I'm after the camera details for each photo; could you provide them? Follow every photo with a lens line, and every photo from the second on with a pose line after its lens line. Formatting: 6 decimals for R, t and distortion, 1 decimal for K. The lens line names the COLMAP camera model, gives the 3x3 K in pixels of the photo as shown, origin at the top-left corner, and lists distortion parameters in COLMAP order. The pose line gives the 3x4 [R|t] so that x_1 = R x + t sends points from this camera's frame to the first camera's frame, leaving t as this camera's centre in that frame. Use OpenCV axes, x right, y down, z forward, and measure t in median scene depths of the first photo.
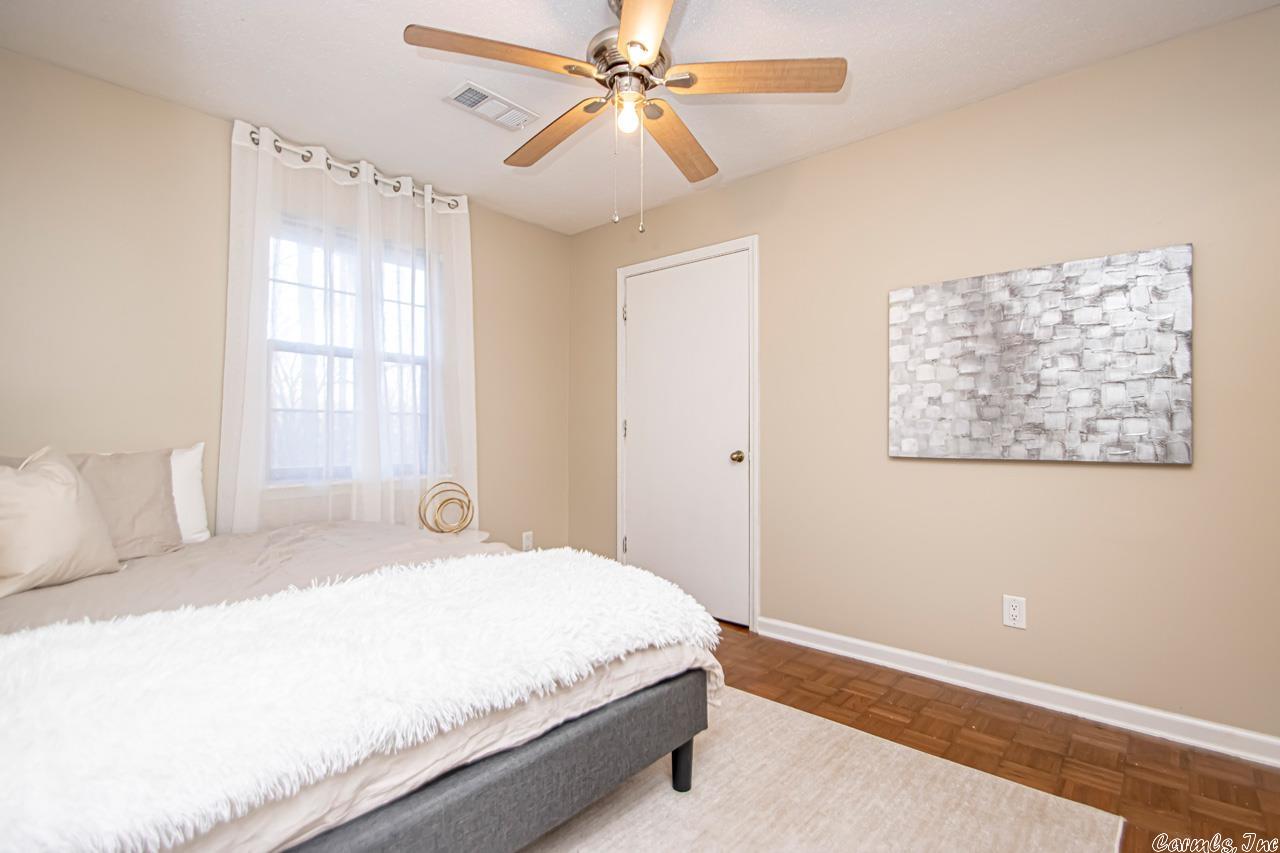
lens RADIAL K [[601.5, 0, 641.3], [0, 601.5, 423.9], [0, 0, 1]] dist [0.048003, 0.000011]
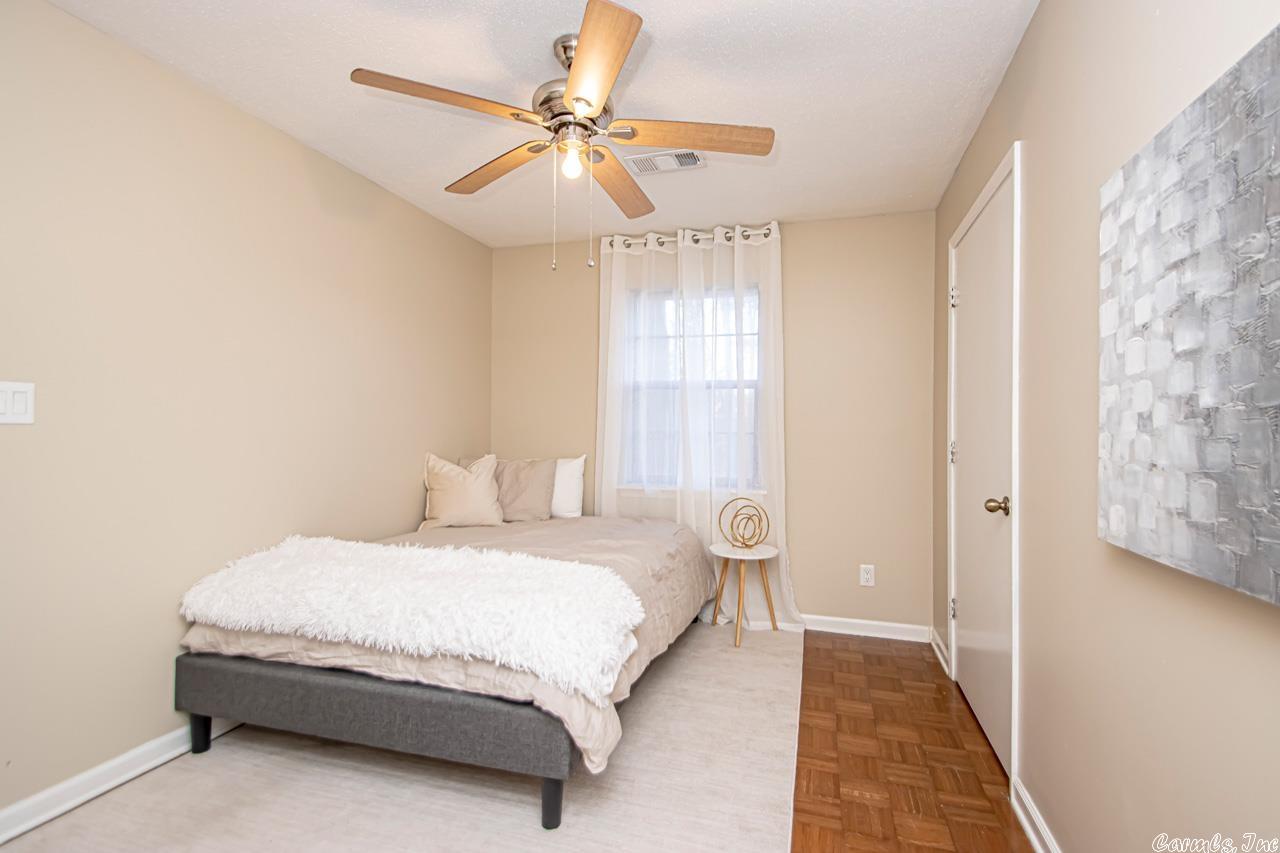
lens RADIAL K [[599.3, 0, 658.3], [0, 599.3, 427.6], [0, 0, 1]] dist [0.022550, -0.000247]
pose [[0.429494, -0.000478, -0.903069, 0.746345], [-0.000090, 1.000000, -0.000572, -0.034927], [0.903070, 0.000327, 0.429494, 0.533081]]
